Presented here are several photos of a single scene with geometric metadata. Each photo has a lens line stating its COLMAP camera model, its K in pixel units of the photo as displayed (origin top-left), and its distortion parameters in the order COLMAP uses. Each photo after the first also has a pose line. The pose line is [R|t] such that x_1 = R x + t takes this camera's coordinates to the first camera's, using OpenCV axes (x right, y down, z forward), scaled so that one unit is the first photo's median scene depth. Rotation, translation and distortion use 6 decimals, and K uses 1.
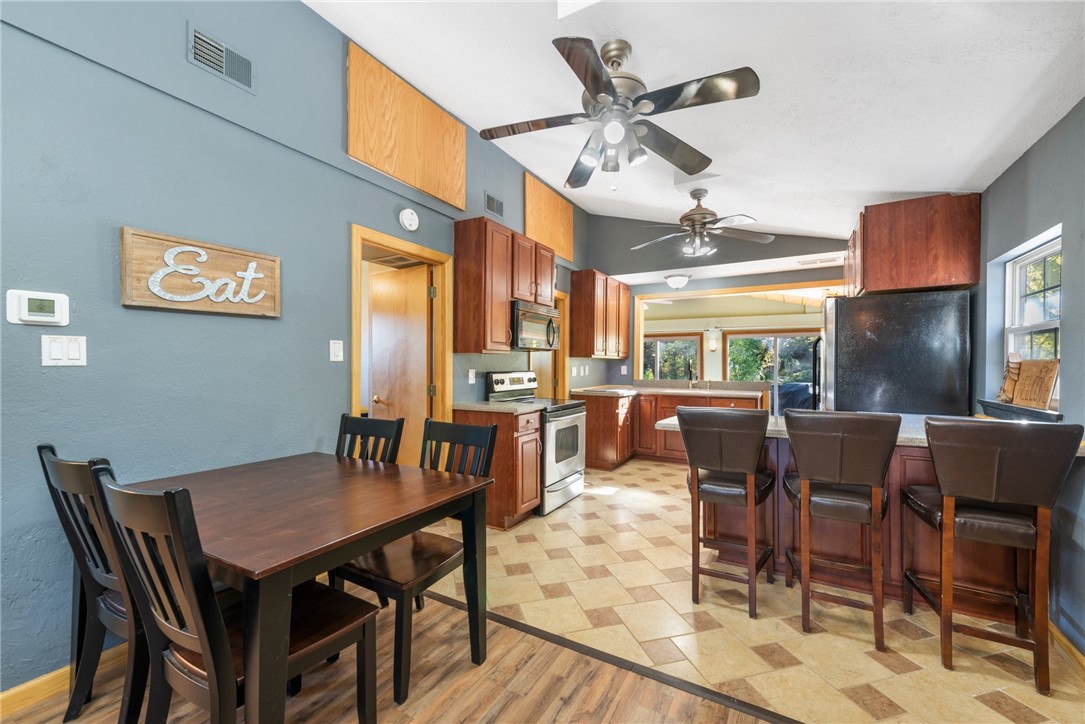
lens RADIAL K [[434.2, 0, 549.6], [0, 434.2, 366.1], [0, 0, 1]] dist [0.007372, -0.000020]
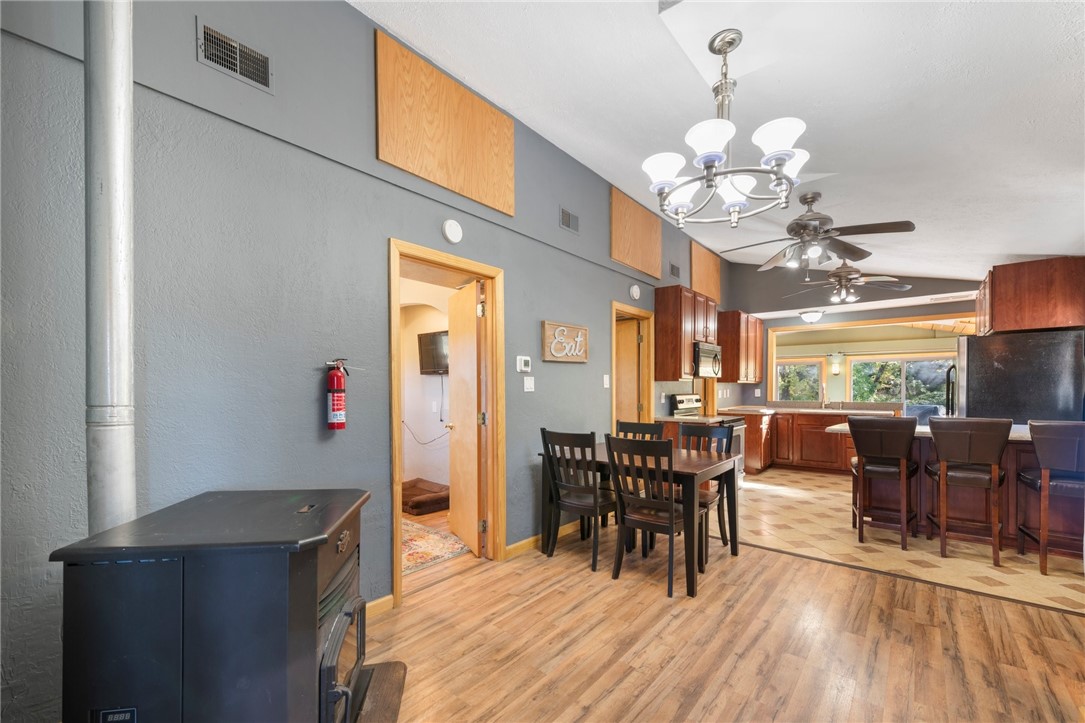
lens RADIAL K [[442.6, 0, 541.3], [0, 442.6, 393.6], [0, 0, 1]] dist [-0.002192, -0.000629]
pose [[0.981733, -0.004109, -0.190220, -0.362508], [0.005835, 0.999947, 0.008516, -0.004503], [0.190175, -0.009471, 0.981704, -0.568551]]
